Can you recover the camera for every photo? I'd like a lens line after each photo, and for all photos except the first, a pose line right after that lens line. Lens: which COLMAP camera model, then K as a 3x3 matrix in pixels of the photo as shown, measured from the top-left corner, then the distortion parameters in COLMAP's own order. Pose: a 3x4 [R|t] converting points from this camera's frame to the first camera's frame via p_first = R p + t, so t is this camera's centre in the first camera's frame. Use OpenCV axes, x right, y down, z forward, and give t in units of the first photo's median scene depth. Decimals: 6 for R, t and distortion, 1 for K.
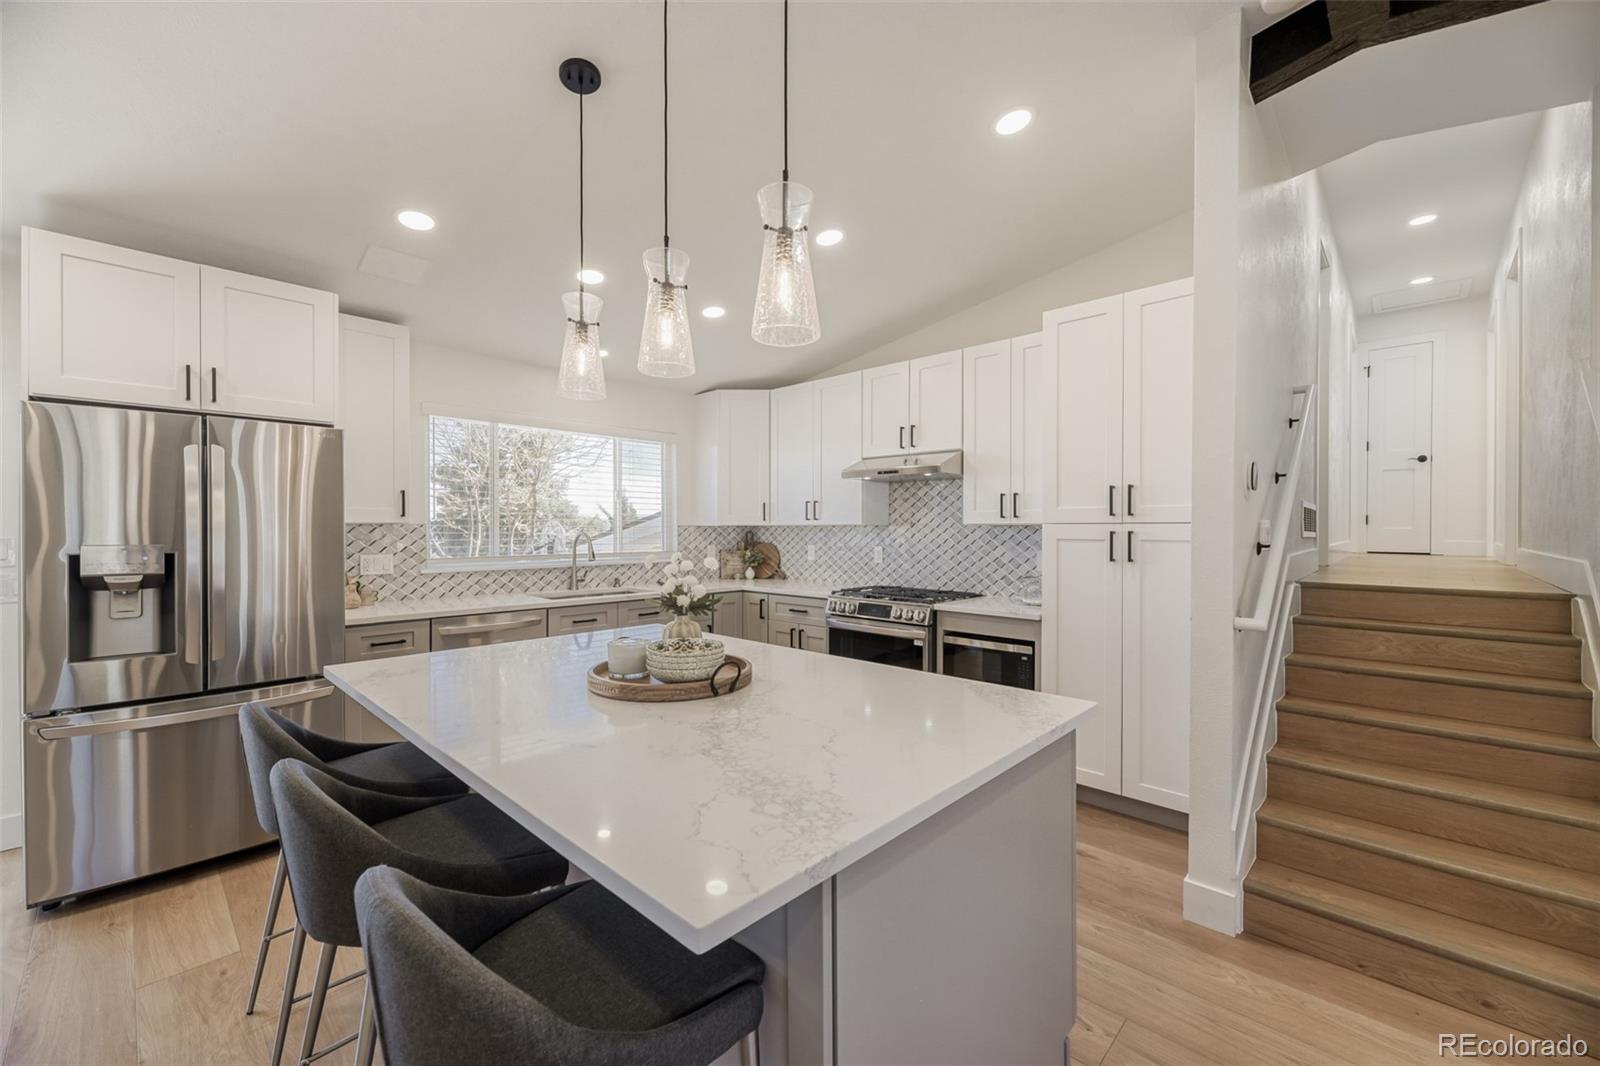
lens RADIAL K [[650.7, 0, 782.2], [0, 650.7, 530.0], [0, 0, 1]] dist [0.001701, 0.000030]
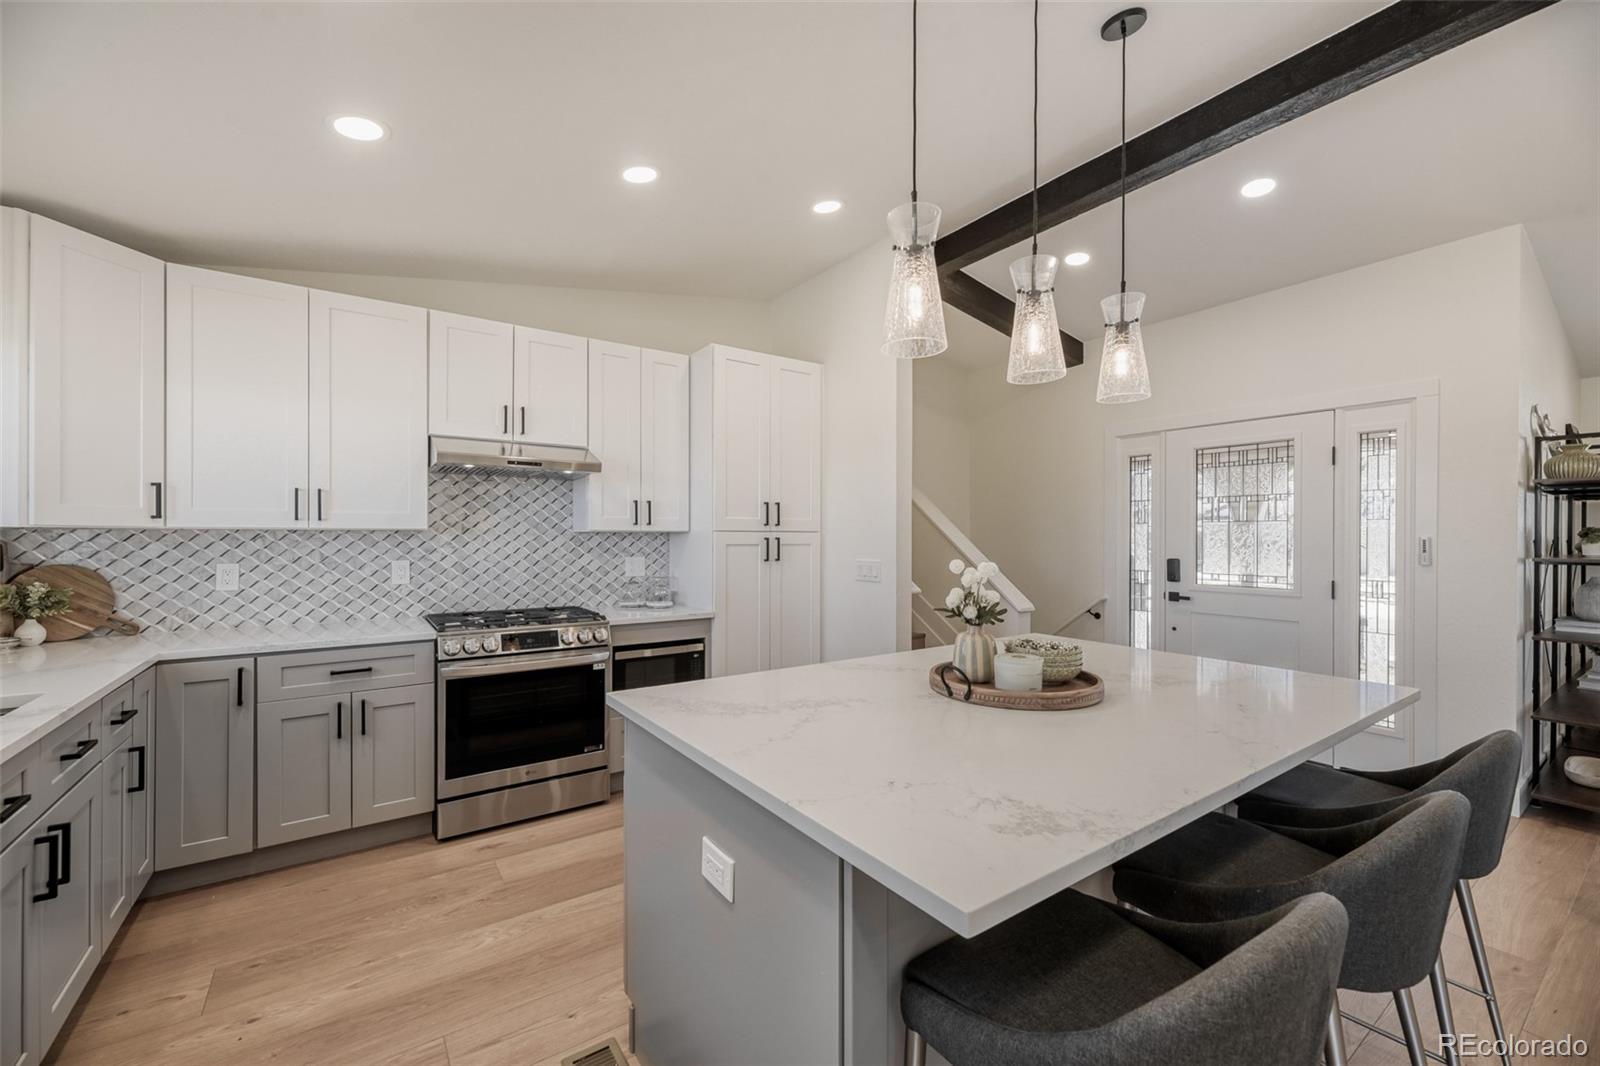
lens RADIAL K [[631.0, 0, 792.5], [0, 631.0, 539.4], [0, 0, 1]] dist [0.001425, 0.000011]
pose [[0.181622, -0.003182, 0.983363, -0.528792], [0.001367, 0.999995, 0.002983, 0.001293], [-0.983367, 0.000803, 0.181626, 0.547389]]
